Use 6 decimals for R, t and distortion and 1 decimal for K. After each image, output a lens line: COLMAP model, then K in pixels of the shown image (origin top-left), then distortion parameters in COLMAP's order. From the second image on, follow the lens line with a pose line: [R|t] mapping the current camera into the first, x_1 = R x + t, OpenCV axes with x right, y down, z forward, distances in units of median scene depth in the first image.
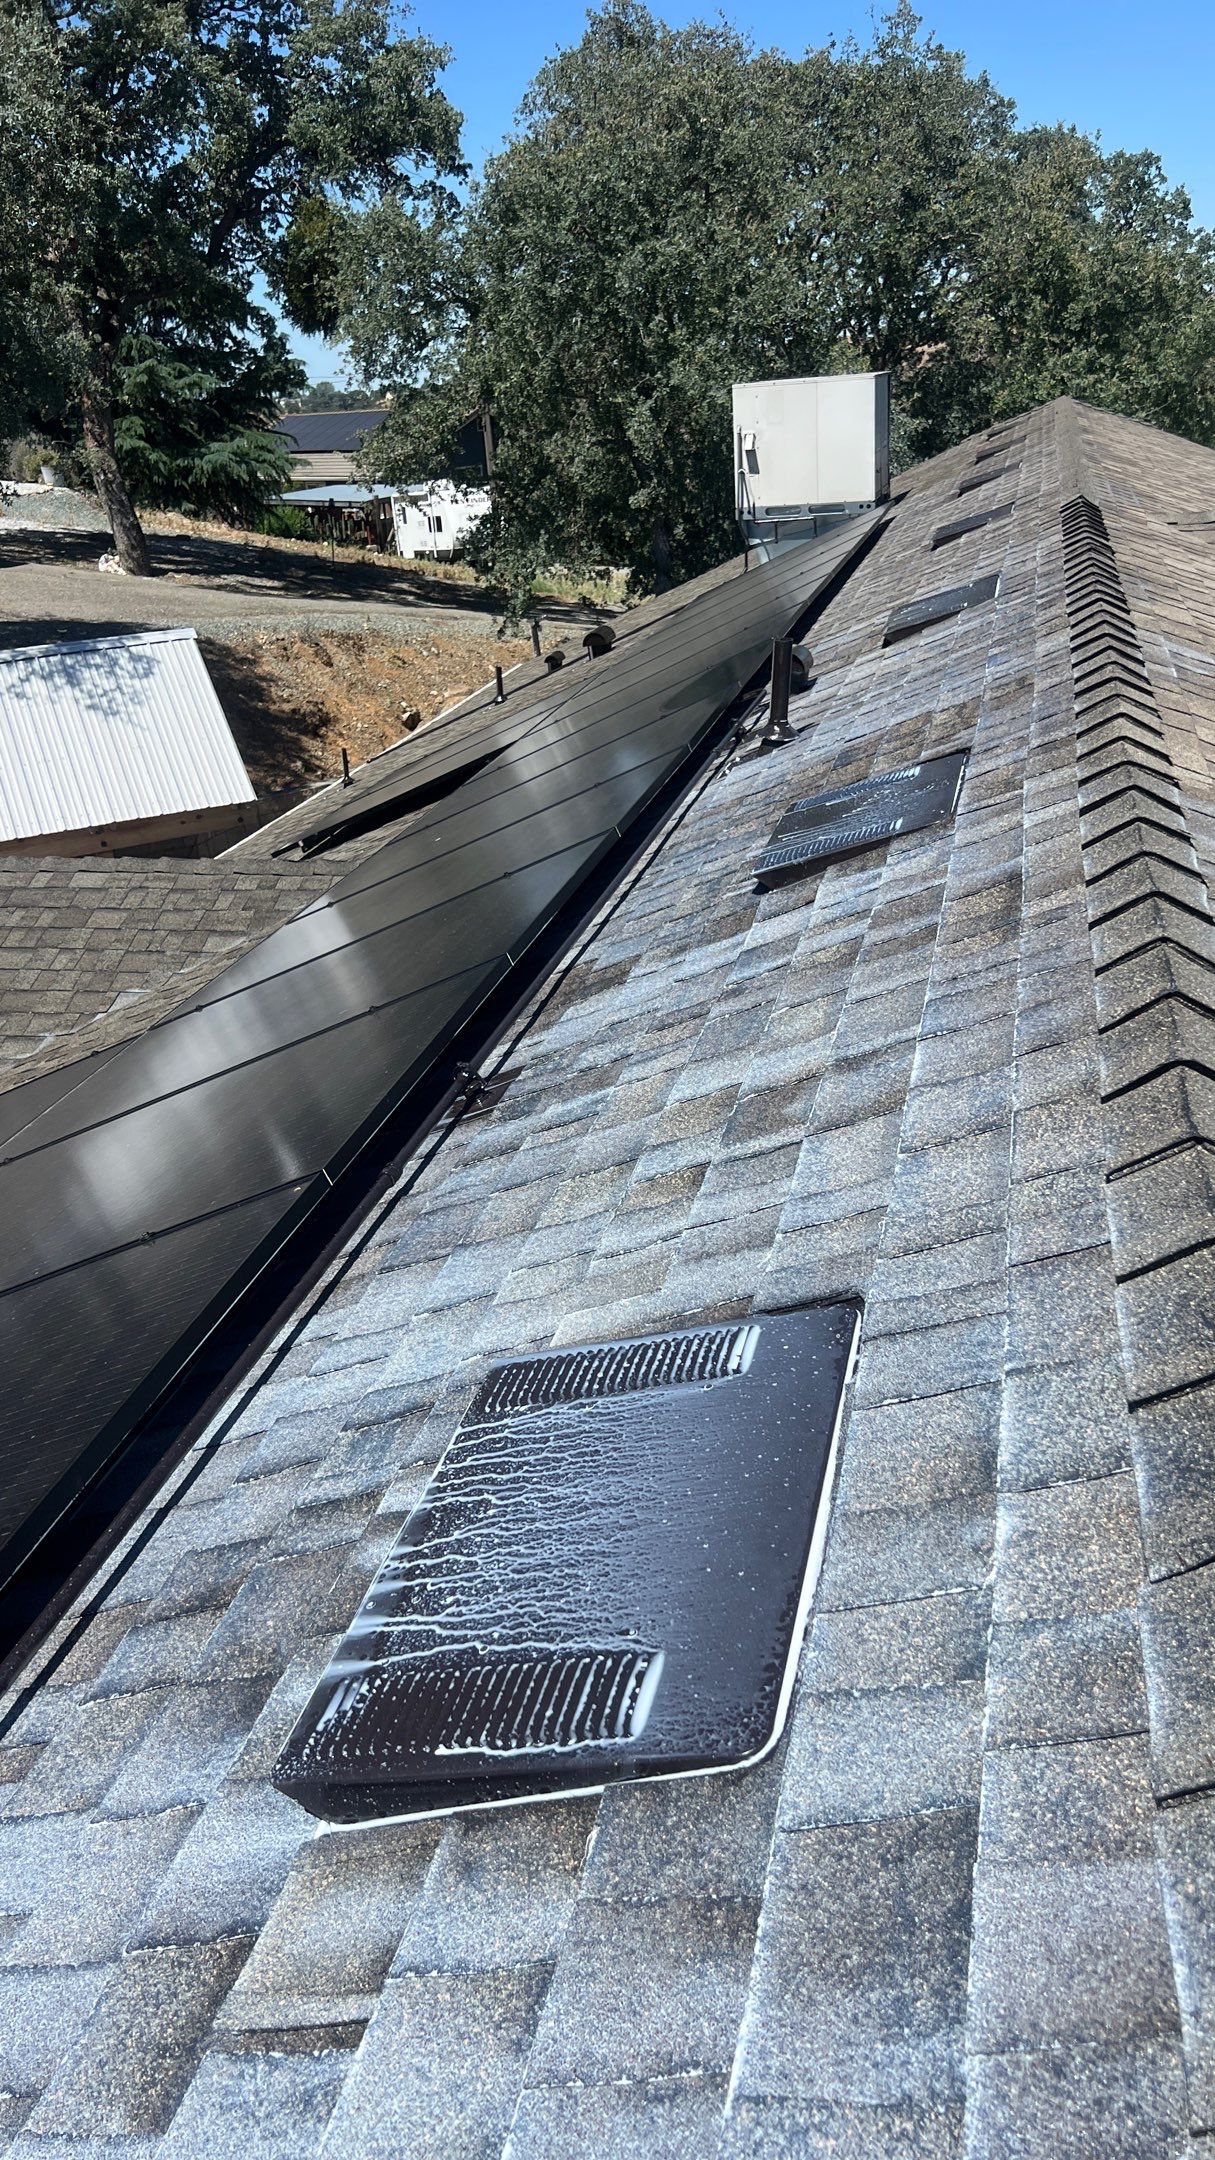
lens RADIAL K [[1618.8, 0, 595.1], [0, 1618.8, 1060.7], [0, 0, 1]] dist [0.051551, -0.062143]
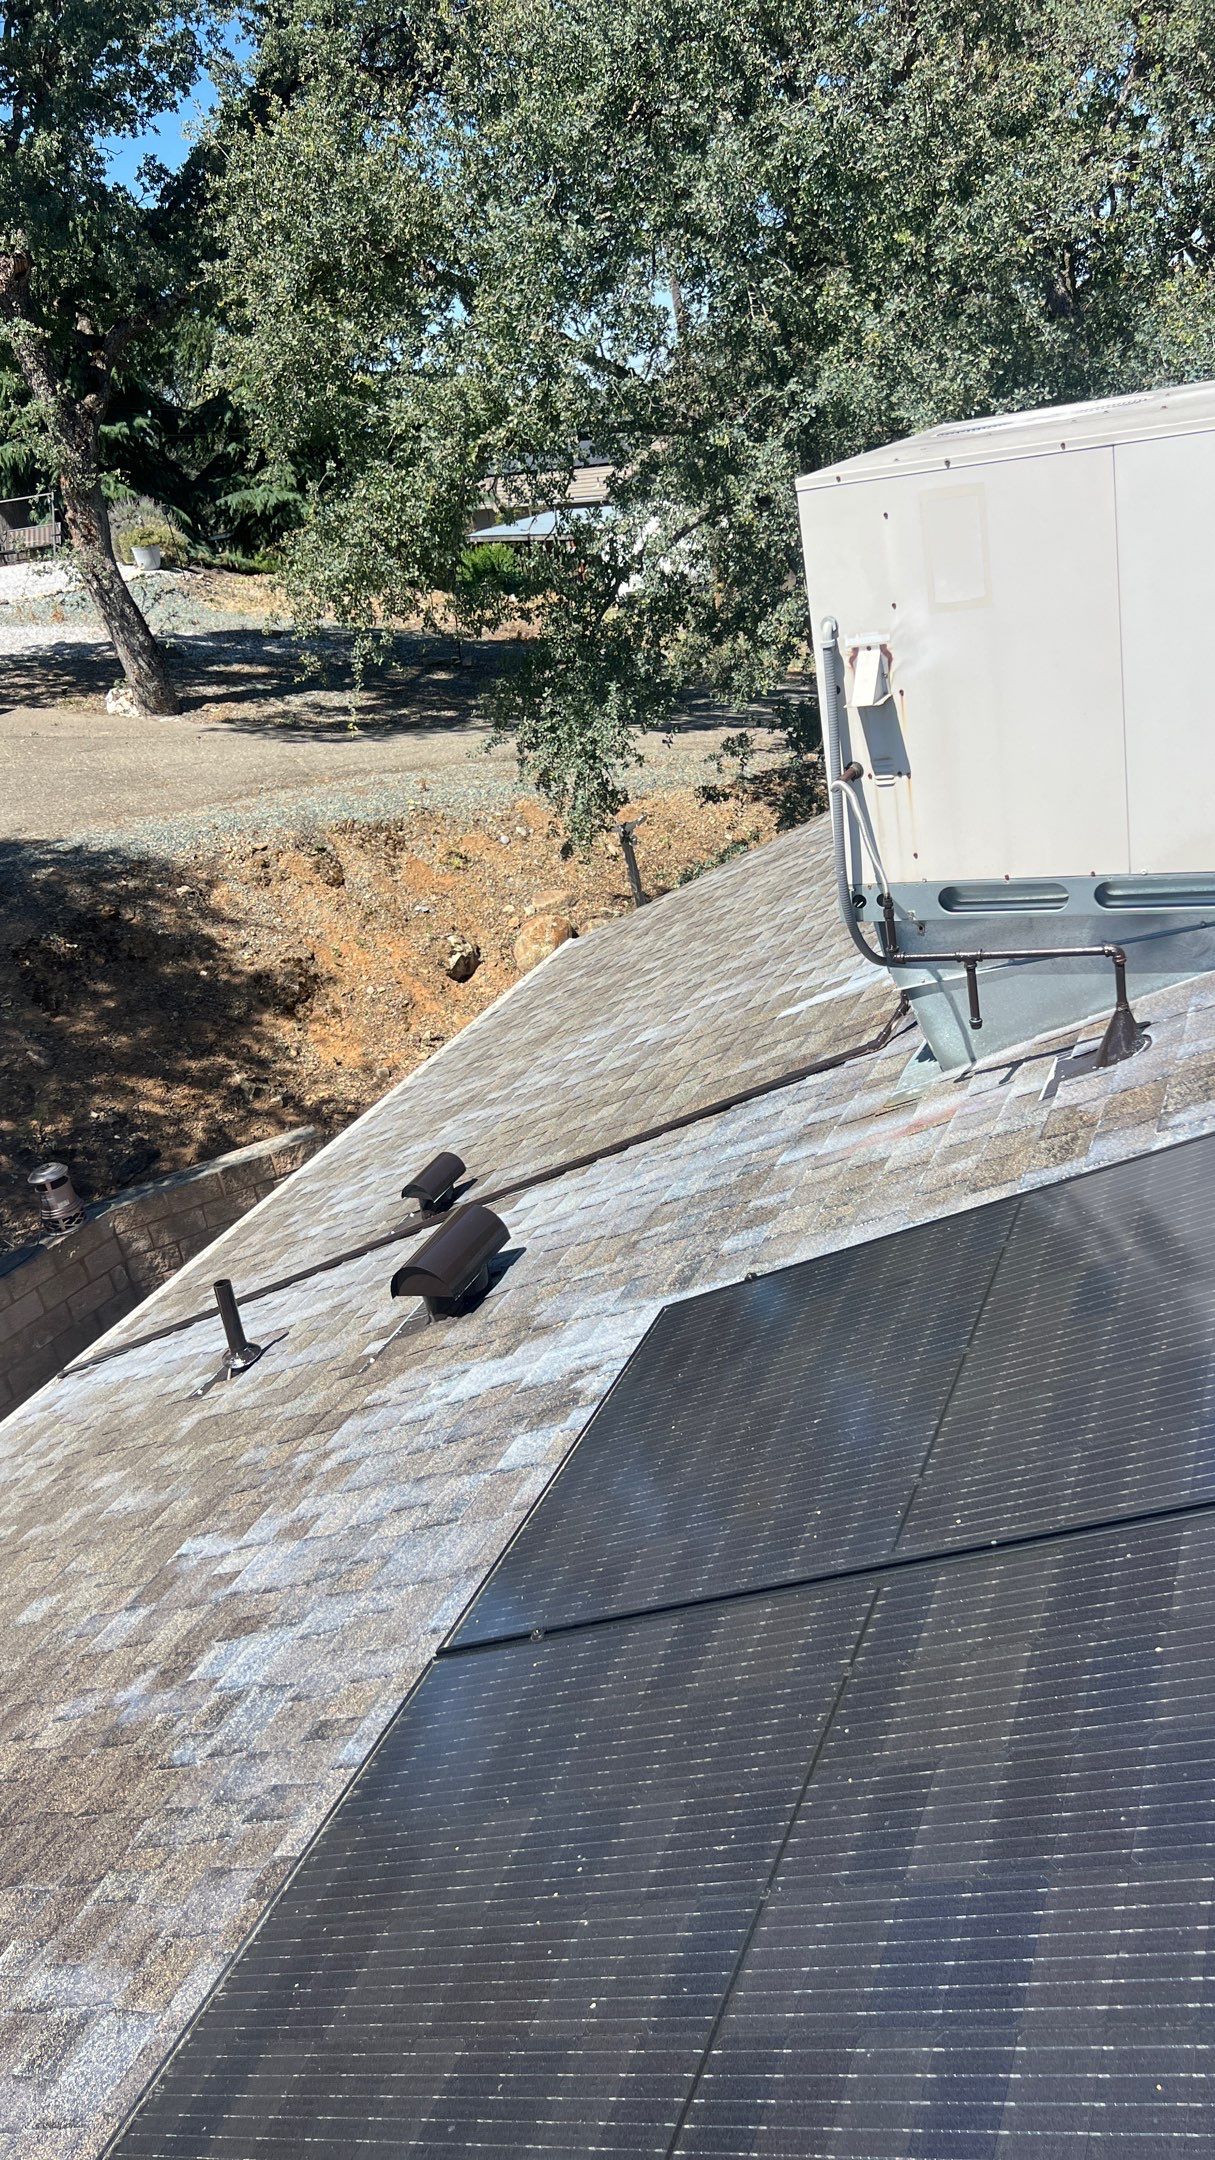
lens RADIAL K [[1618.8, 0, 607.5], [0, 1618.8, 1079.0], [0, 0, 1]] dist [0.051551, -0.062143]
pose [[0.982065, -0.023296, -0.187099, 0.062593], [0.027102, 0.999474, 0.017808, -0.195706], [0.186586, -0.022559, 0.982180, 0.442775]]
